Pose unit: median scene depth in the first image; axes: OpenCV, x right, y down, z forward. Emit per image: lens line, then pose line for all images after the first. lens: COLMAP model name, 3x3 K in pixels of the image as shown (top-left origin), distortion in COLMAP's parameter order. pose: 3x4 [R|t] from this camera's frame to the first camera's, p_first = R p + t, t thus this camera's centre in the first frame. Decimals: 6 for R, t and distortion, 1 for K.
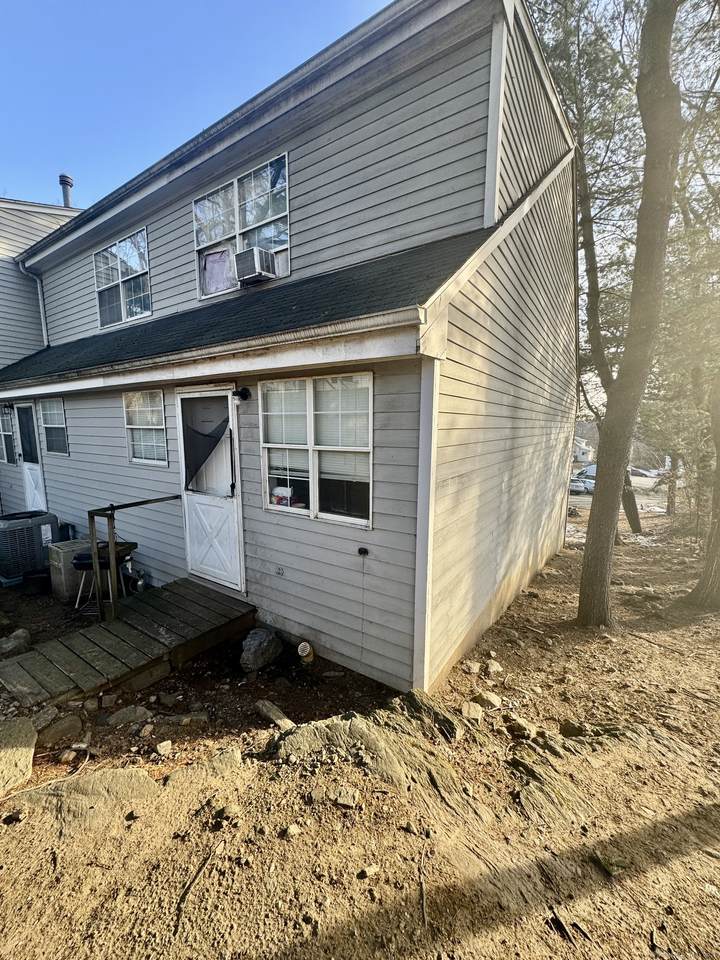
lens RADIAL K [[382.2, 0, 358.4], [0, 382.2, 479.6], [0, 0, 1]] dist [-0.003654, 0.000529]
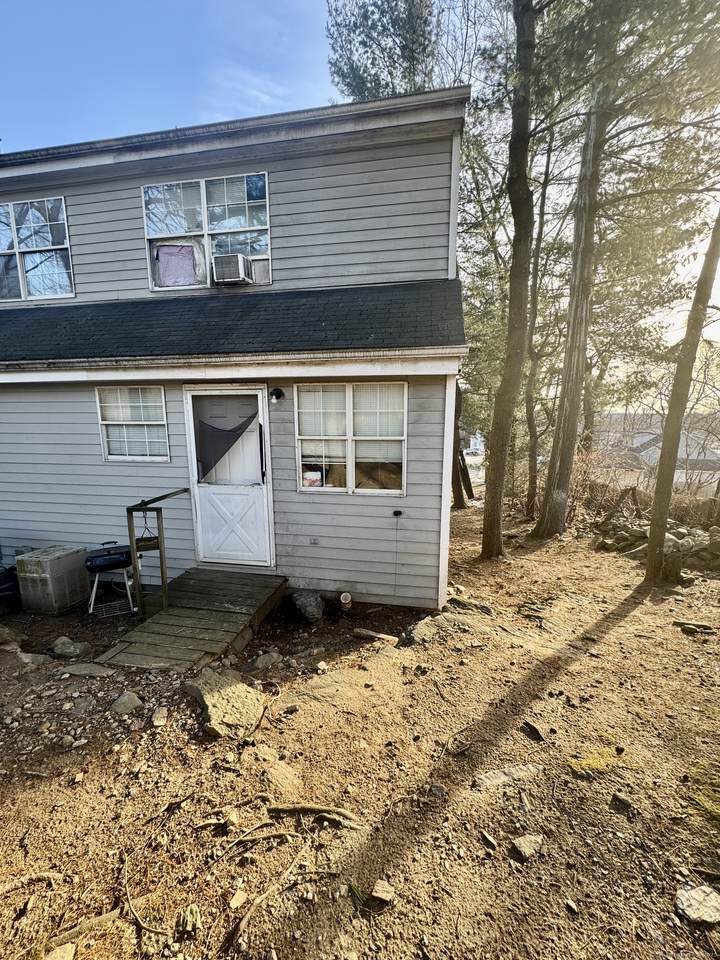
lens RADIAL K [[382.2, 0, 358.5], [0, 382.2, 480.1], [0, 0, 1]] dist [-0.003654, 0.000529]
pose [[0.918697, -0.071533, 0.388430, -0.527672], [0.060590, 0.997346, 0.040365, 0.005537], [-0.390287, -0.013548, 0.920594, -0.164453]]
